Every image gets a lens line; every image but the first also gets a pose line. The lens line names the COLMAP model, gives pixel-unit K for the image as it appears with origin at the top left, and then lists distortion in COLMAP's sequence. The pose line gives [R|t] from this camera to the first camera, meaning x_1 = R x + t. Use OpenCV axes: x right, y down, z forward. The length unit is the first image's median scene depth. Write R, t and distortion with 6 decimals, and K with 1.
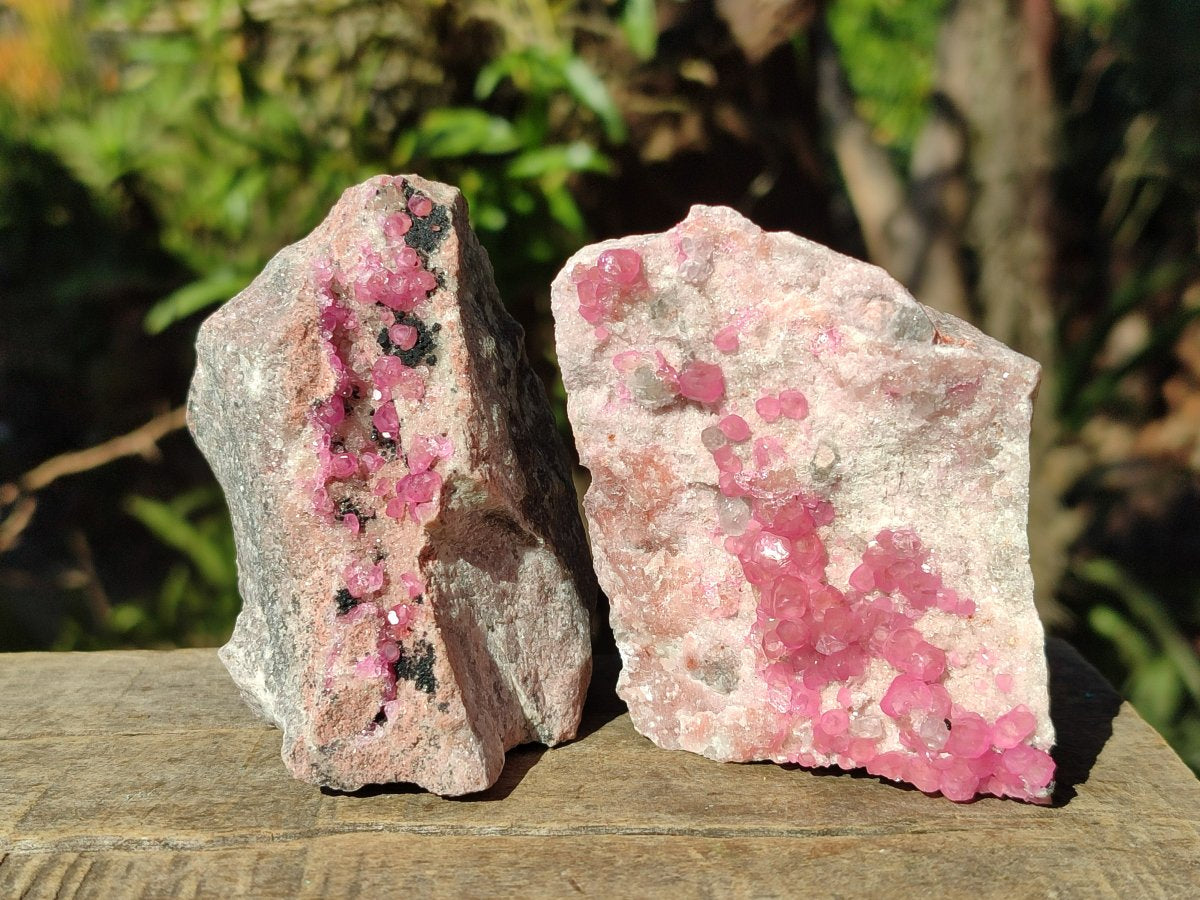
lens RADIAL K [[1822.1, 0, 600.0], [0, 1822.1, 450.0], [0, 0, 1]] dist [0.369741, -2.850874]
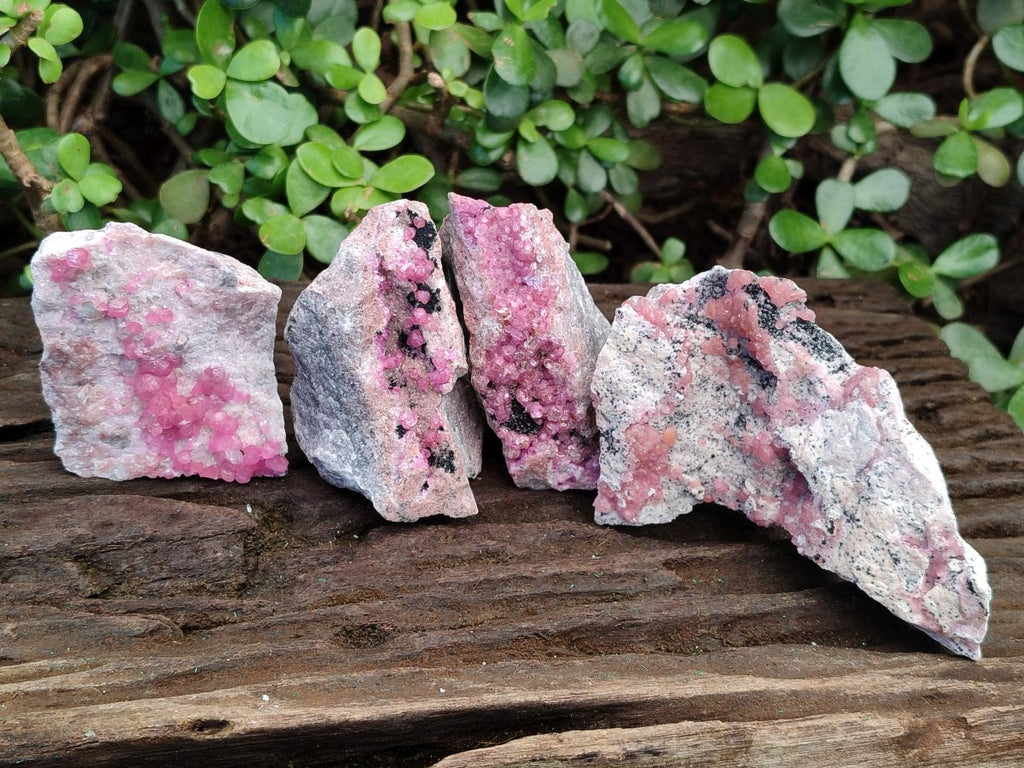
lens RADIAL K [[1554.9, 0, 512.0], [0, 1554.9, 384.0], [0, 0, 1]] dist [0.369741, -2.850874]
pose [[0.900181, -0.108331, 0.421827, -0.726522], [-0.017379, 0.958863, 0.283336, -0.441370], [-0.435168, -0.262385, 0.861268, -0.490309]]
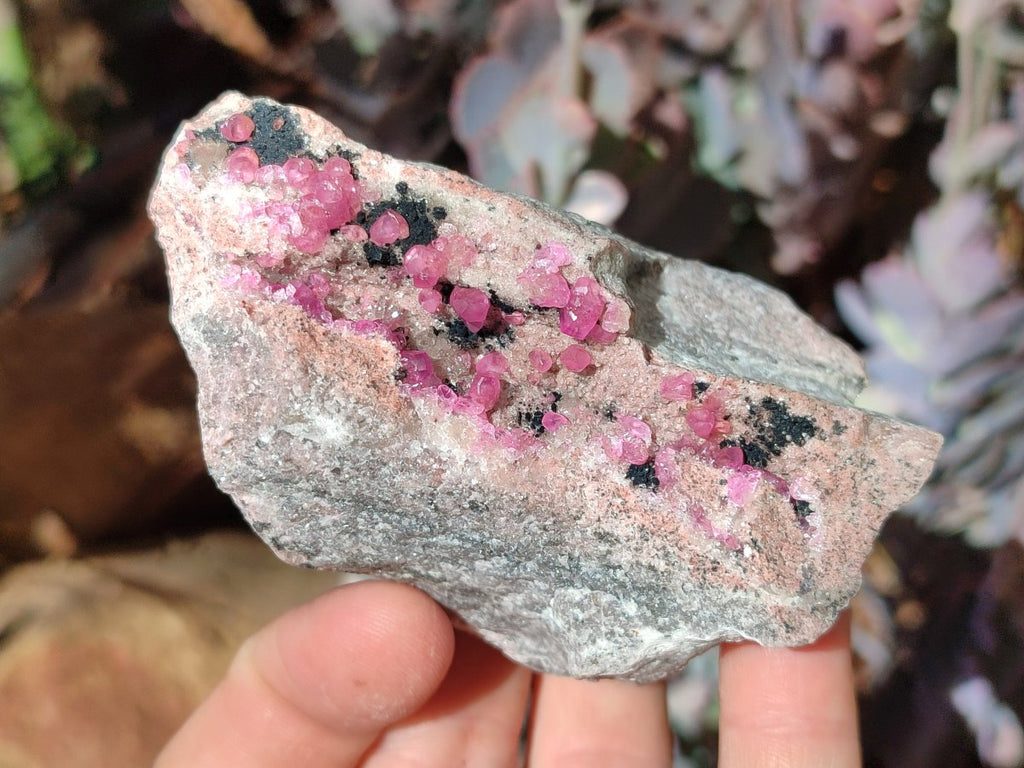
lens RADIAL K [[1554.9, 0, 512.0], [0, 1554.9, 384.0], [0, 0, 1]] dist [0.369741, -2.850874]
pose [[0.507751, -0.825149, 0.247625, -0.292581], [0.819601, 0.551222, 0.156231, -0.085498], [-0.265410, 0.123627, 0.956177, 0.374132]]
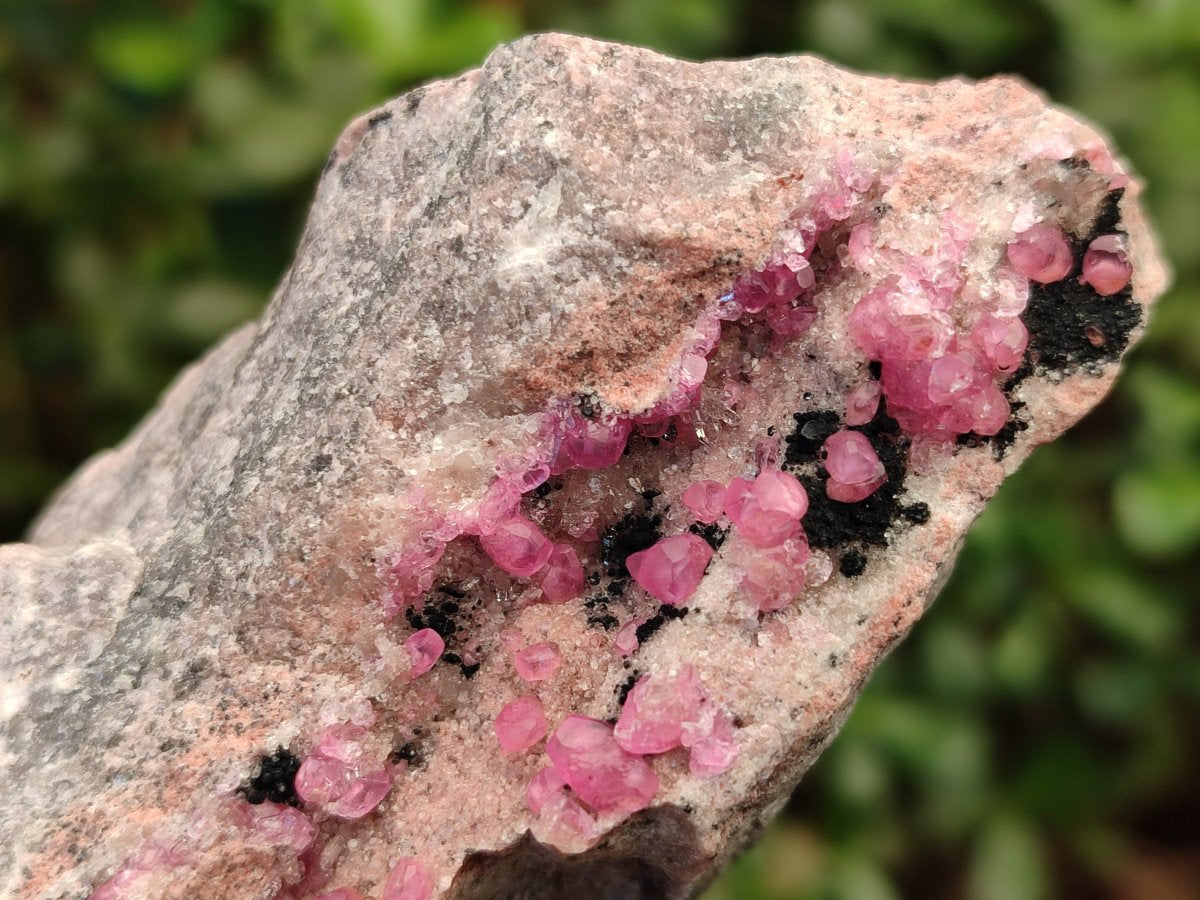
lens RADIAL K [[1874.8, 0, 589.0], [0, 1874.8, 451.7], [0, 0, 1]] dist [0.308252, -2.432625]
pose [[0.641260, 0.752073, 0.152223, -0.210350], [-0.767322, 0.628122, 0.129153, -0.073056], [0.001518, -0.199625, 0.979871, 0.584137]]
